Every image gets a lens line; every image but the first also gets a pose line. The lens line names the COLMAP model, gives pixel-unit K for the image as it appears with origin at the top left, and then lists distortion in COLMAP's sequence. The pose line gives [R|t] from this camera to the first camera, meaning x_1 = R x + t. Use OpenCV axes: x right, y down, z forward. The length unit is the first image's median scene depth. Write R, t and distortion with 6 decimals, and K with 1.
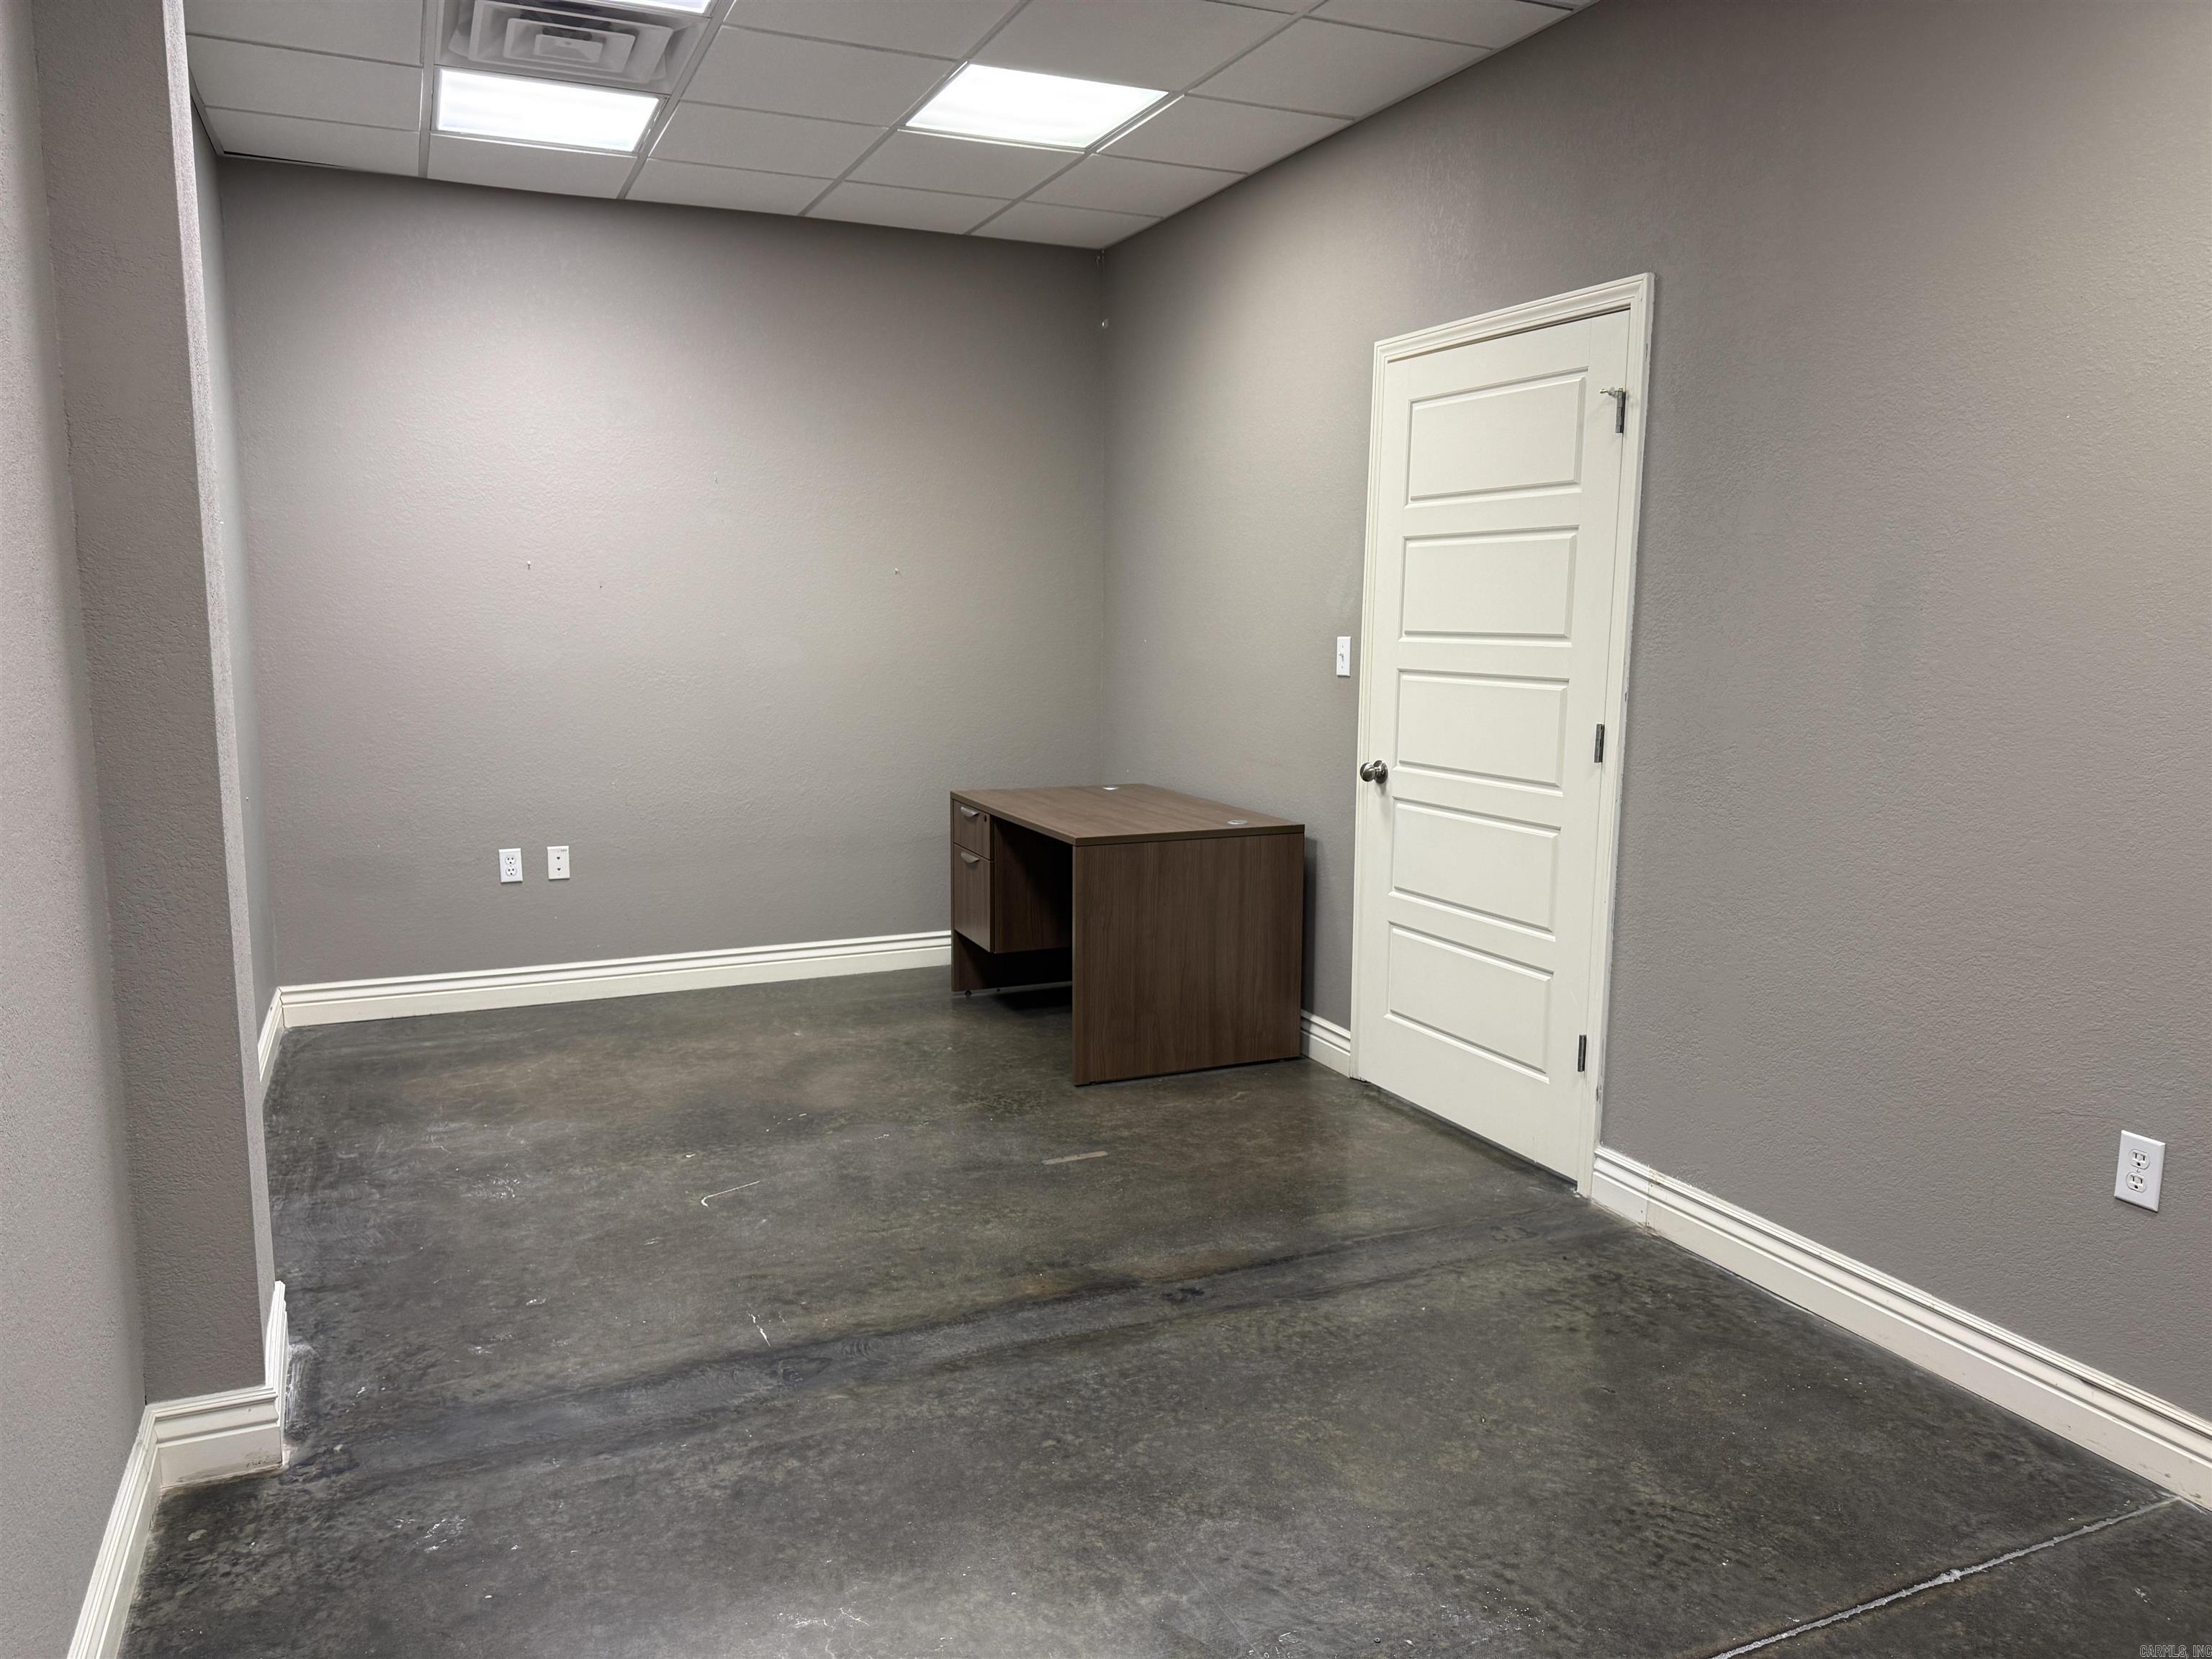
lens RADIAL K [[1561.4, 0, 1108.2], [0, 1561.4, 829.7], [0, 0, 1]] dist [0.060144, -0.068888]
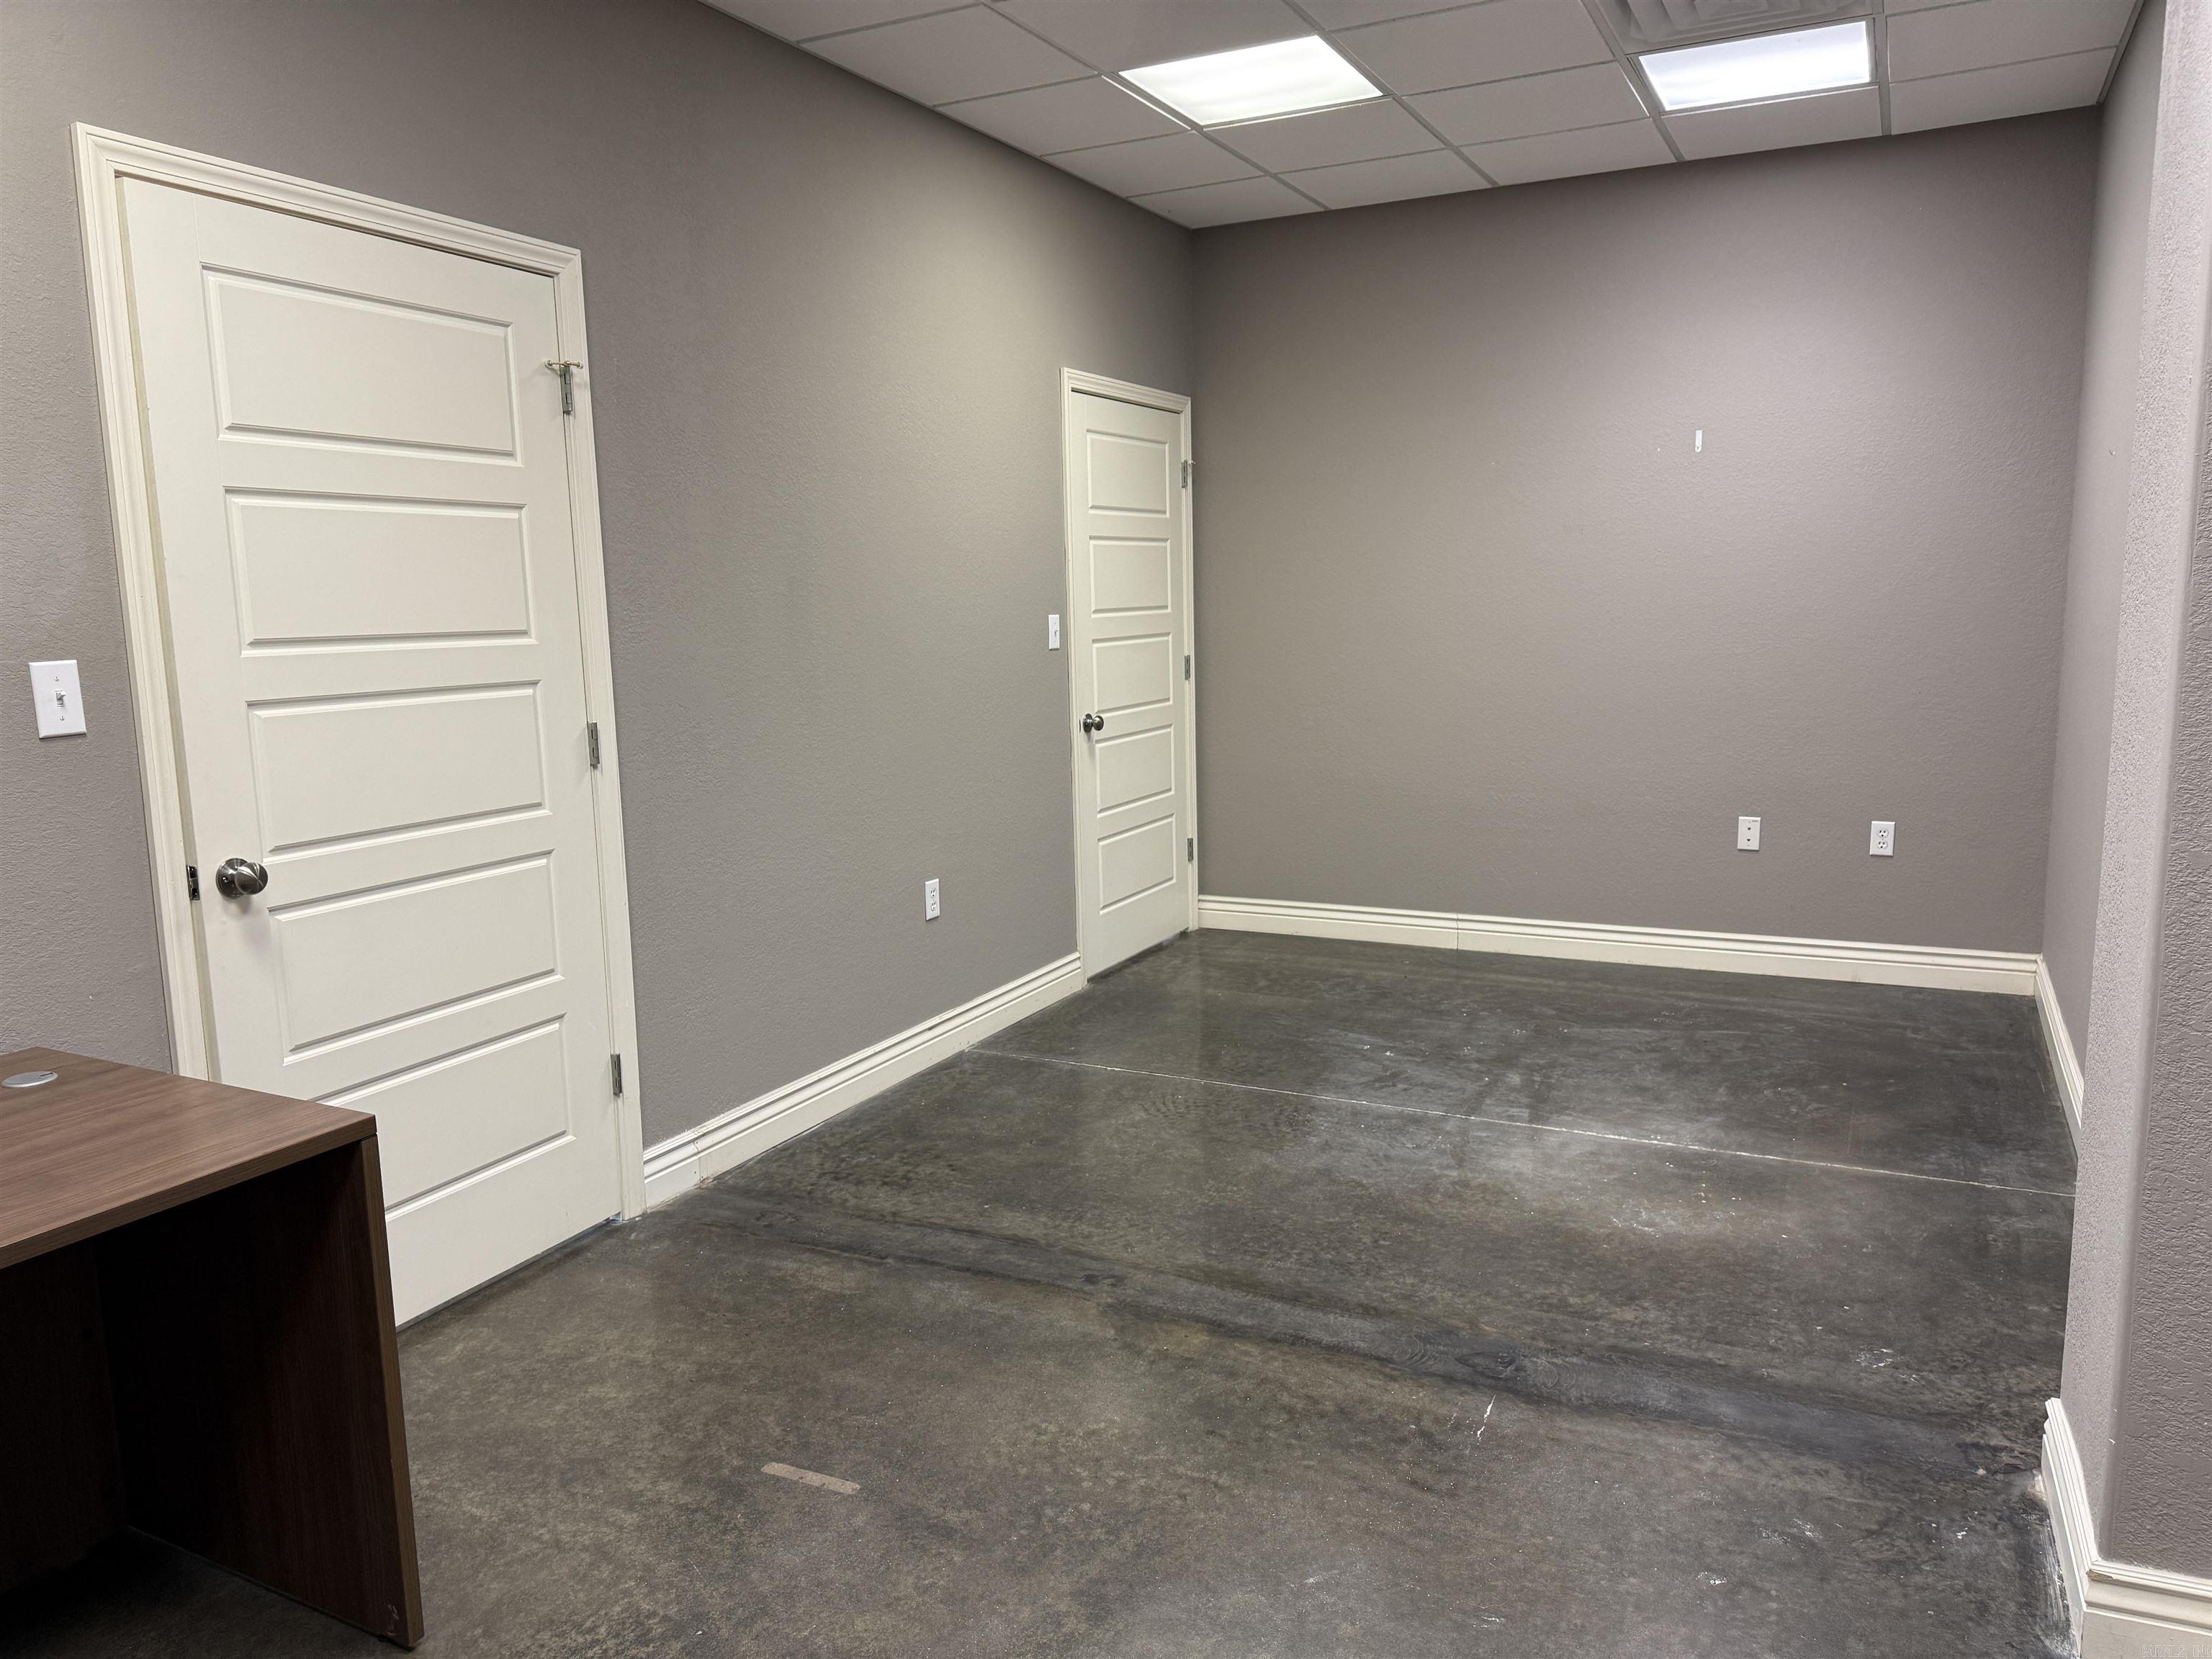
lens RADIAL K [[1561.4, 0, 1106.2], [0, 1561.4, 820.4], [0, 0, 1]] dist [0.060144, -0.068888]
pose [[-0.629850, -0.105142, 0.769568, -0.775382], [0.130305, 0.962450, 0.238141, -0.248127], [-0.765709, 0.250271, -0.592498, 1.710468]]
